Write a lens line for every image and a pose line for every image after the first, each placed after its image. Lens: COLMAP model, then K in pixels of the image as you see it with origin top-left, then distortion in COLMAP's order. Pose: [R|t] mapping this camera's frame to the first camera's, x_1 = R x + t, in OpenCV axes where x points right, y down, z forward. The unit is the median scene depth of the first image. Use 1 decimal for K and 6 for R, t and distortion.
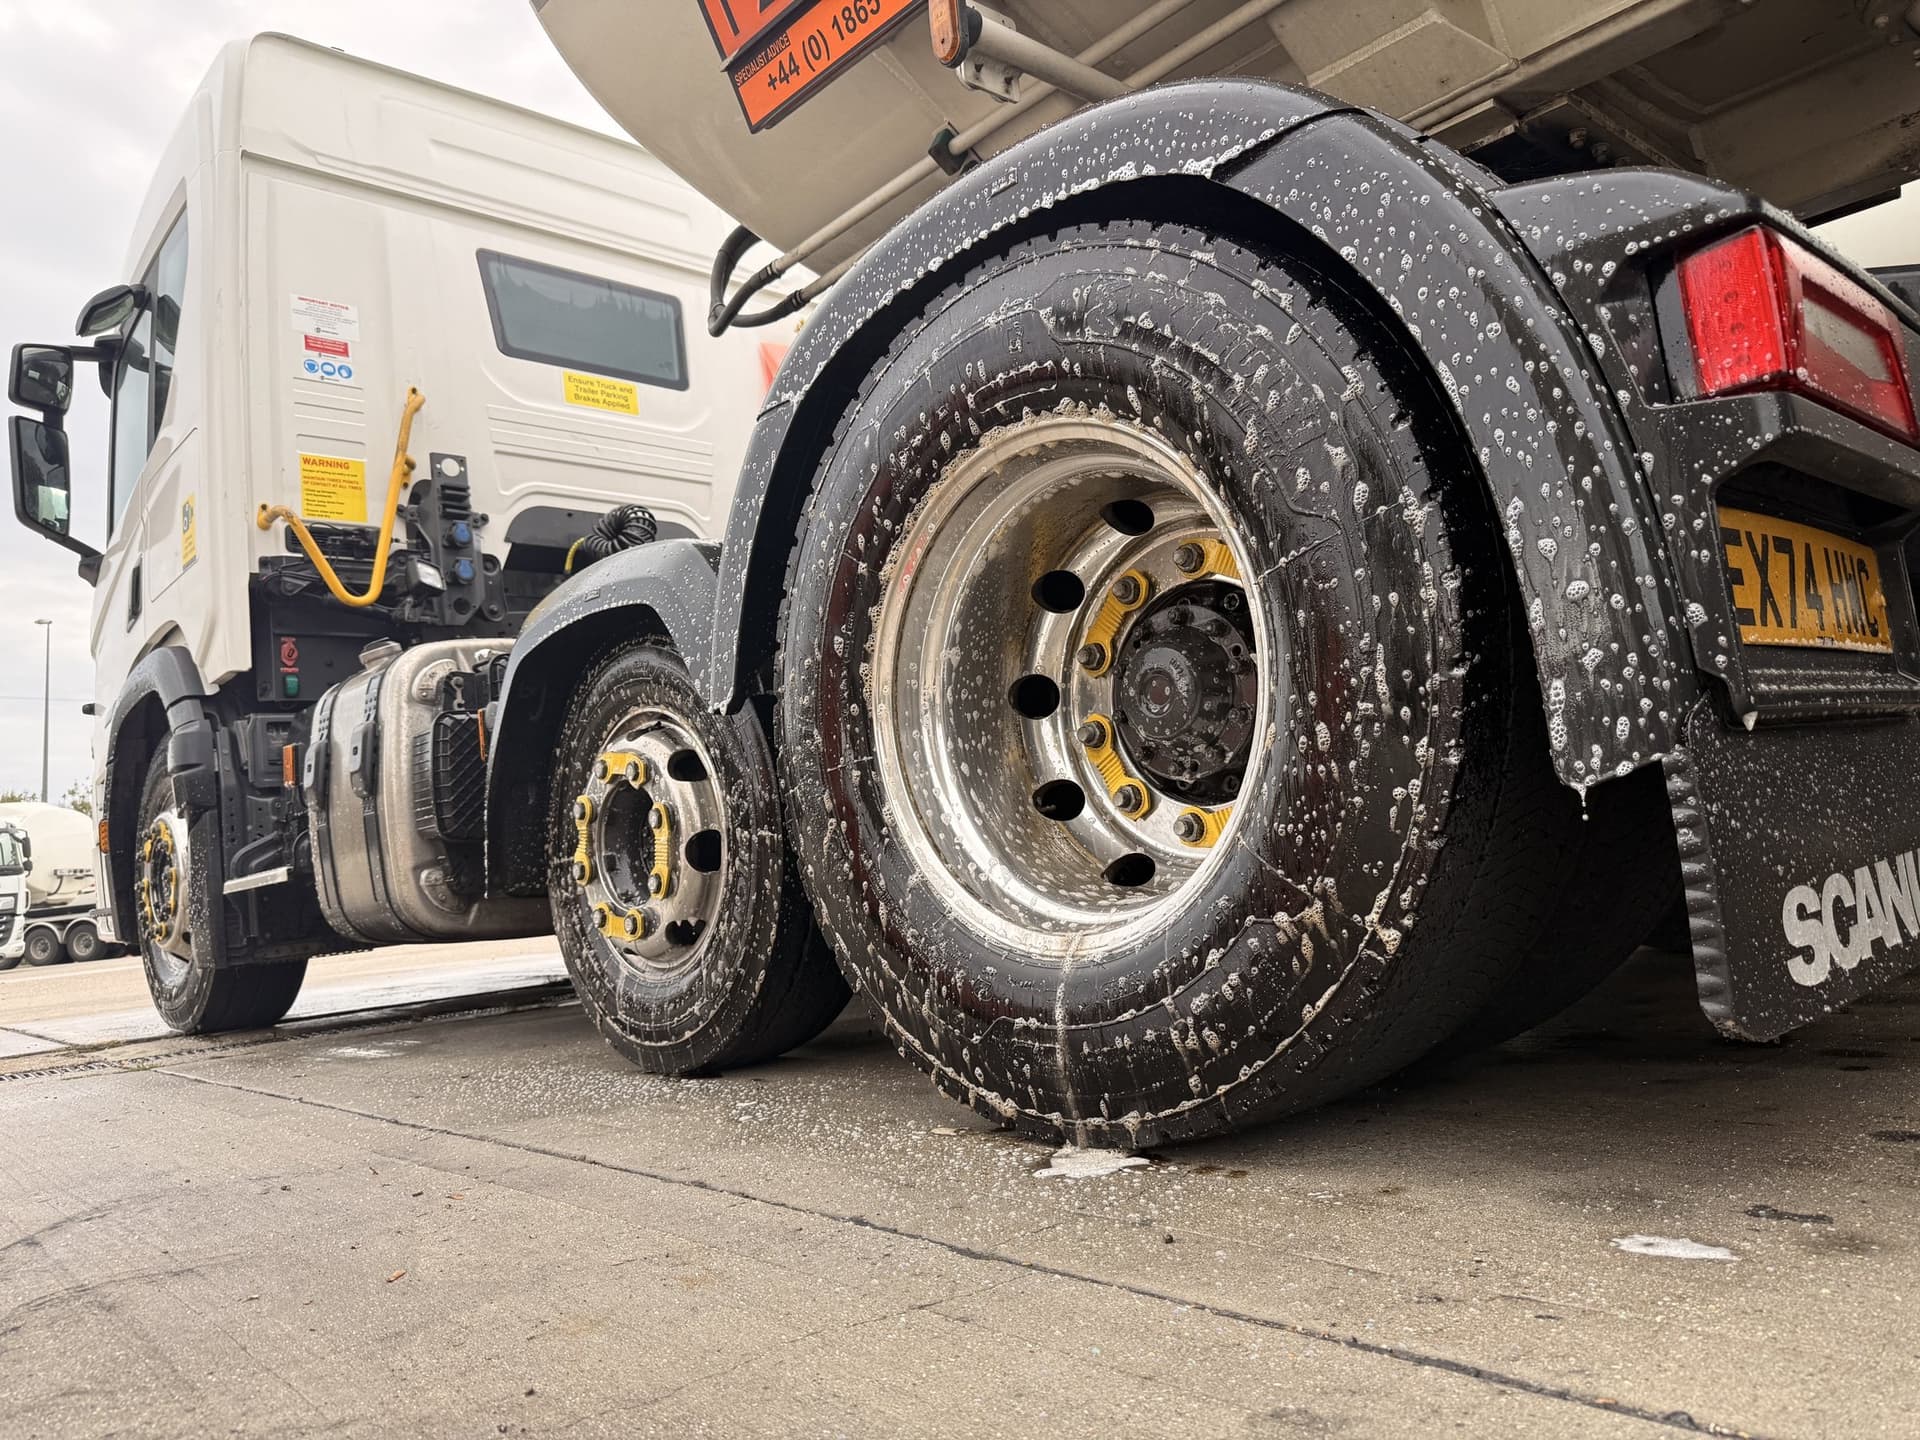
lens RADIAL K [[1382.4, 0, 974.6], [0, 1382.4, 714.4], [0, 0, 1]] dist [0.086895, -0.145169]
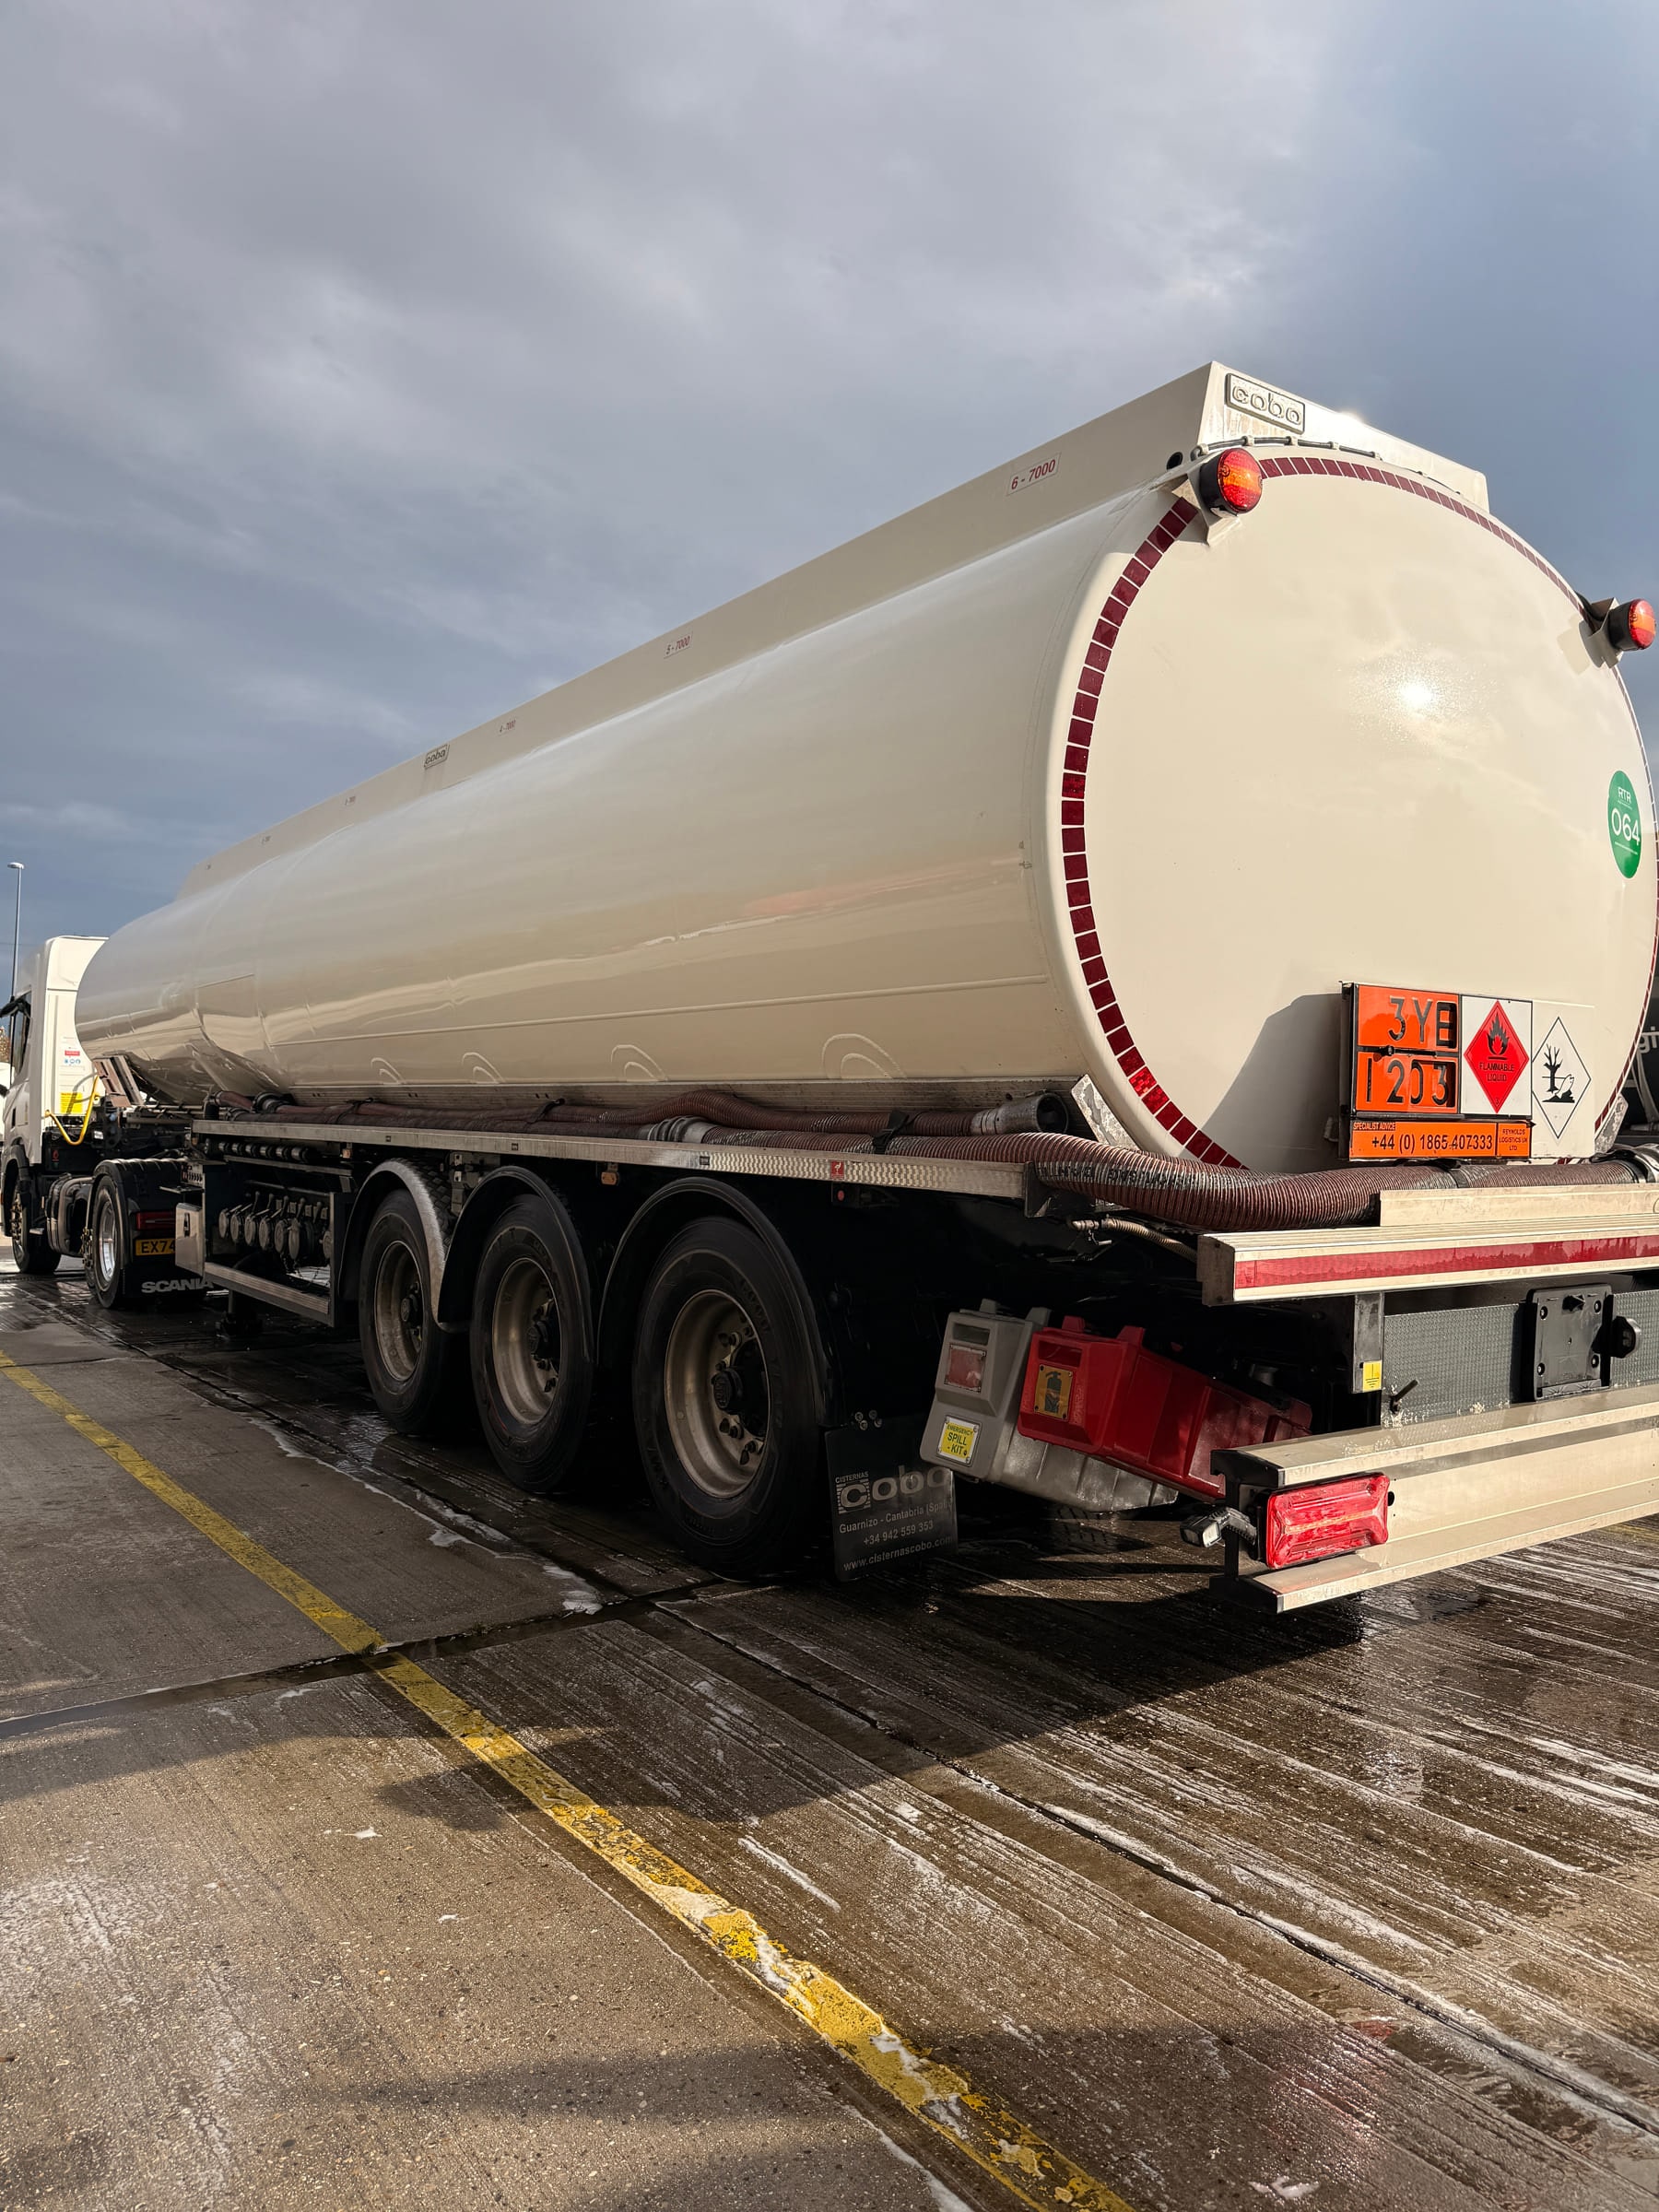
lens RADIAL K [[1592.6, 0, 829.5], [0, 1592.6, 1106.0], [0, 0, 1]] dist [0.086895, -0.145169]
pose [[0.988774, 0.090528, -0.118876, 0.637751], [-0.079497, 0.992348, 0.094480, -0.245736], [0.126519, -0.083969, 0.988404, -0.908477]]
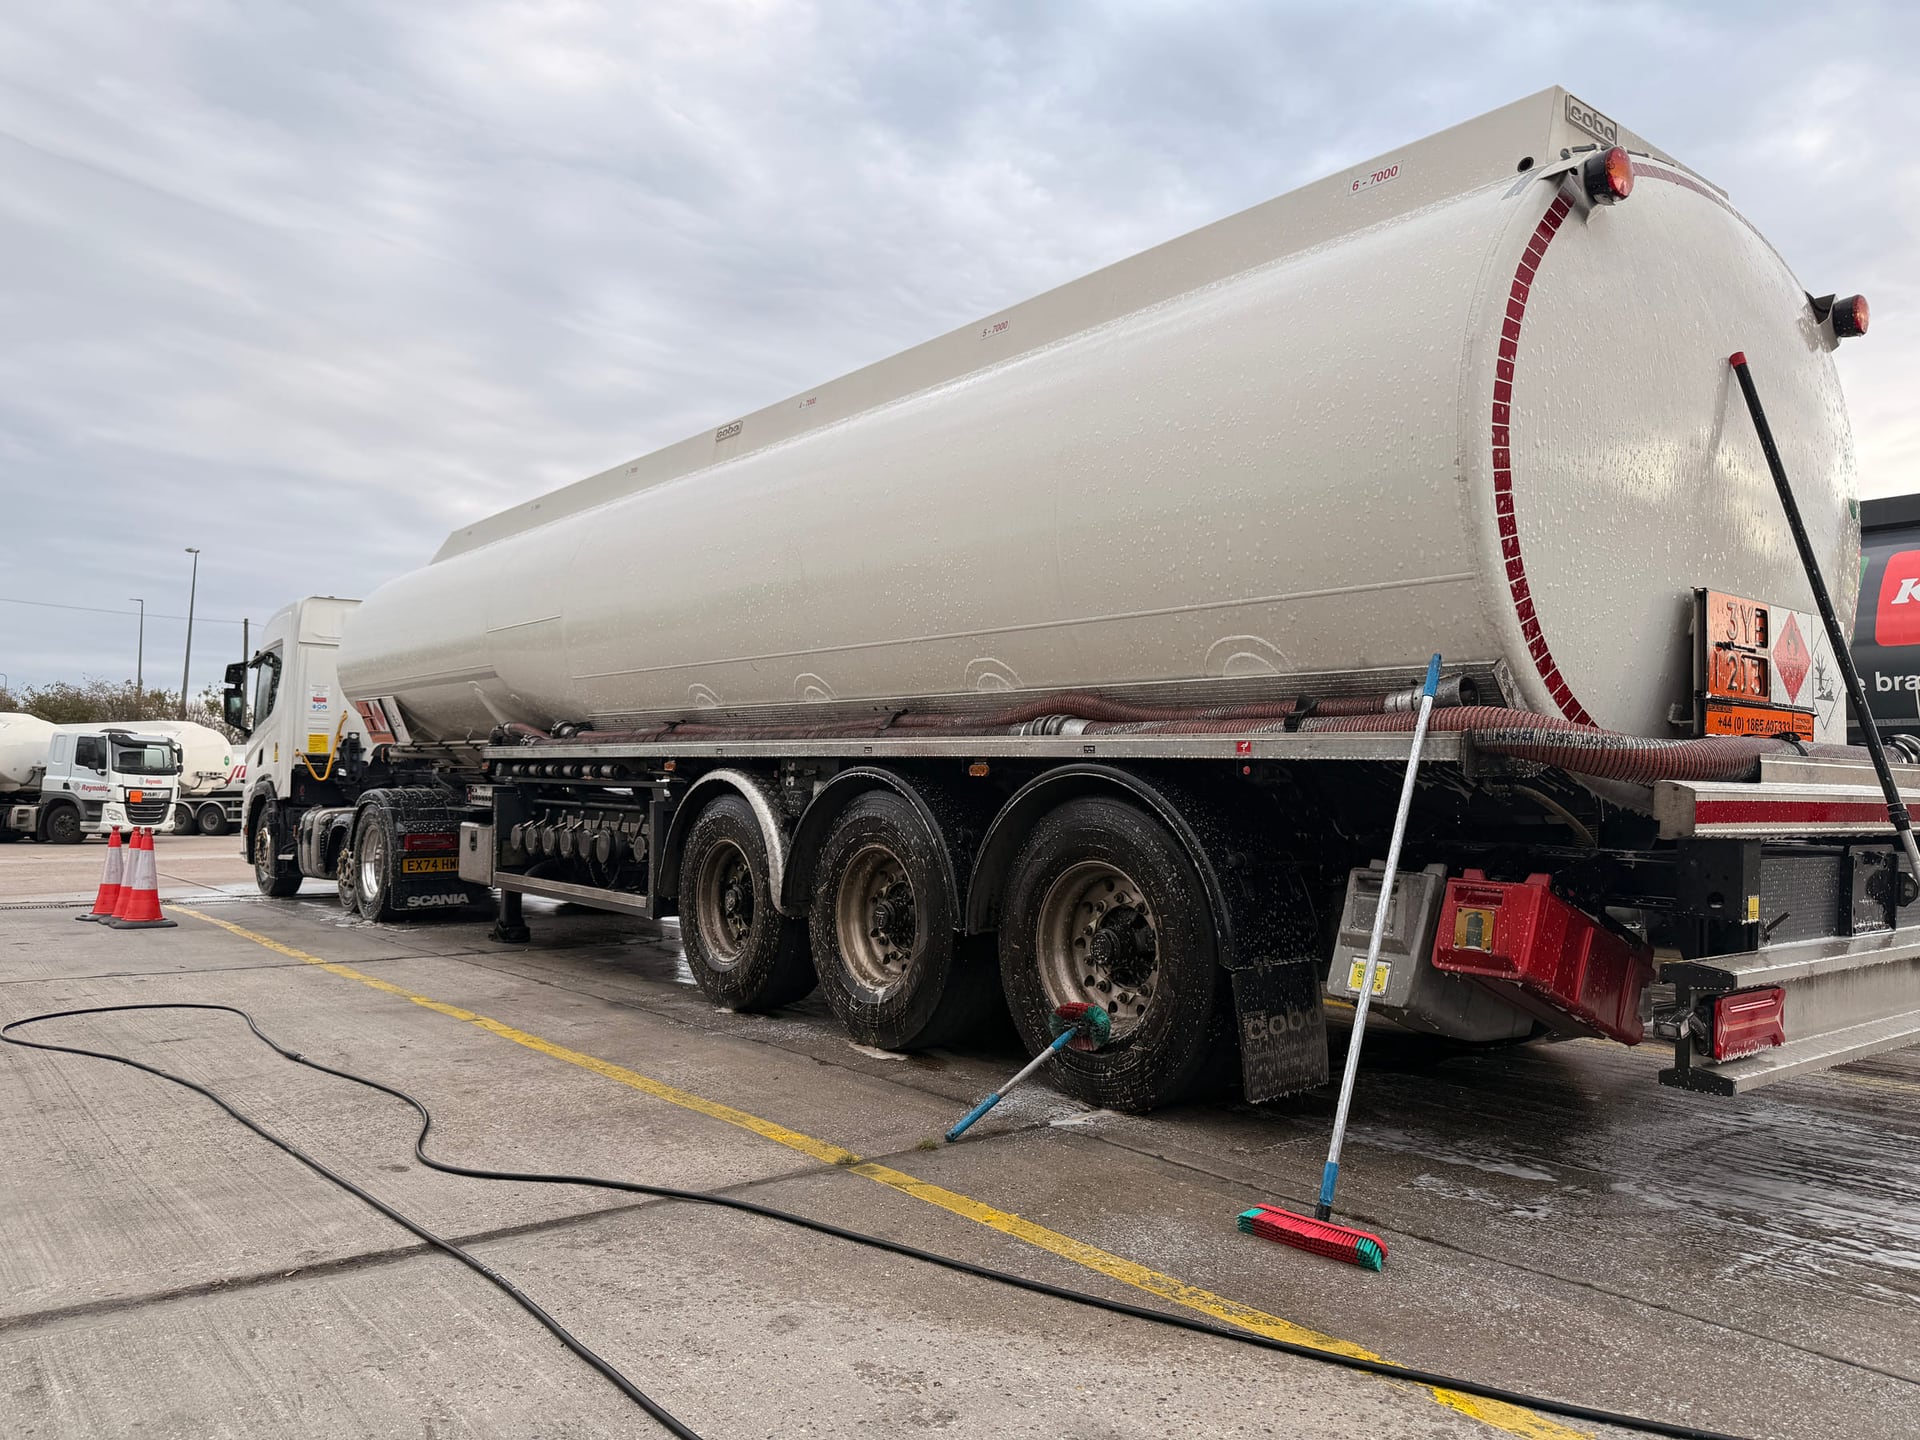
lens RADIAL K [[1382.4, 0, 974.6], [0, 1382.4, 714.4], [0, 0, 1]] dist [0.086895, -0.145169]
pose [[0.993387, 0.095193, -0.064191, 0.542475], [-0.092322, 0.994652, 0.046305, -0.214542], [0.068255, -0.040073, 0.996863, -0.925674]]
